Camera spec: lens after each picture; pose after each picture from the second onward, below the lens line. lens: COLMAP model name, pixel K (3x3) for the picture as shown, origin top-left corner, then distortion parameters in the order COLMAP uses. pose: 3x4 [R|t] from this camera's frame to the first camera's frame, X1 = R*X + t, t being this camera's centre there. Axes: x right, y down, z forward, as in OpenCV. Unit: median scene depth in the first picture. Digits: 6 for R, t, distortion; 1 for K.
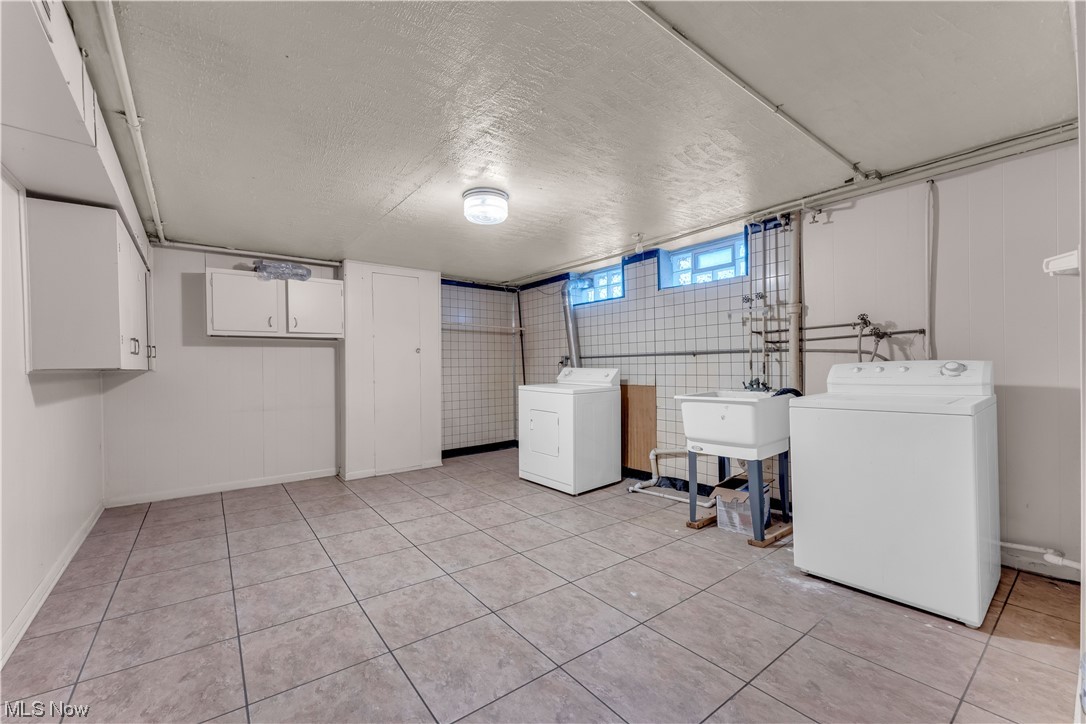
lens RADIAL K [[437.7, 0, 544.1], [0, 437.7, 367.0], [0, 0, 1]] dist [0.001491, 0.000240]
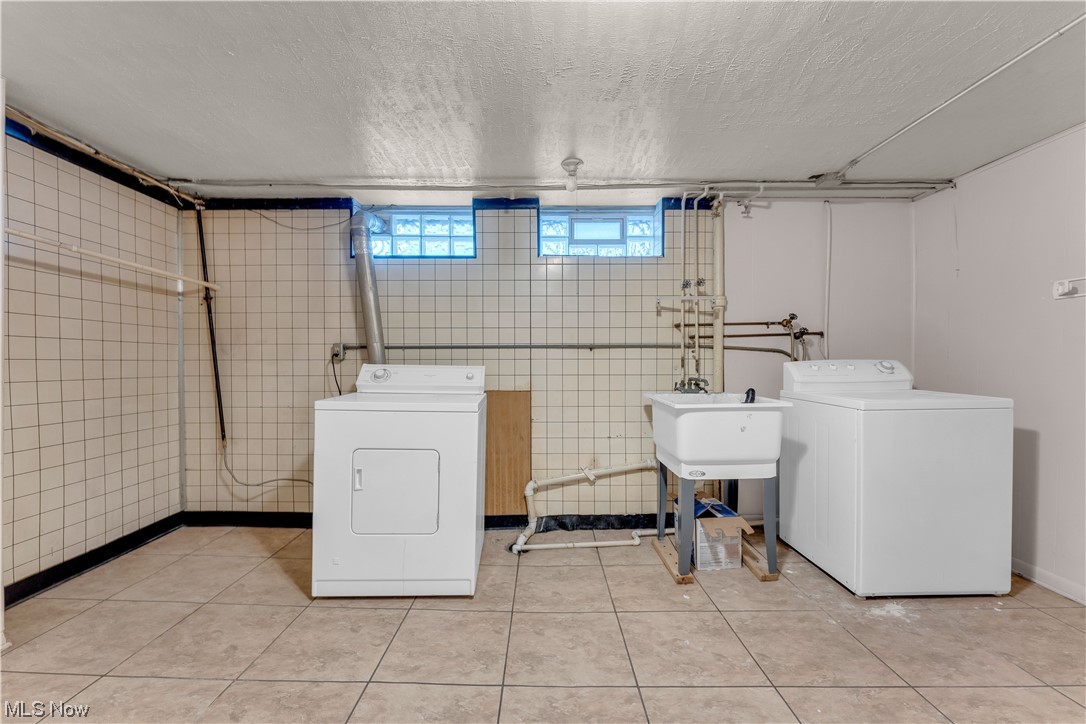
lens RADIAL K [[437.7, 0, 540.6], [0, 437.7, 364.8], [0, 0, 1]] dist [0.001491, 0.000240]
pose [[0.620323, 0.007953, 0.784306, -0.302623], [-0.005510, 0.999968, -0.005782, 0.005507], [-0.784327, -0.000735, 0.620347, 0.571467]]
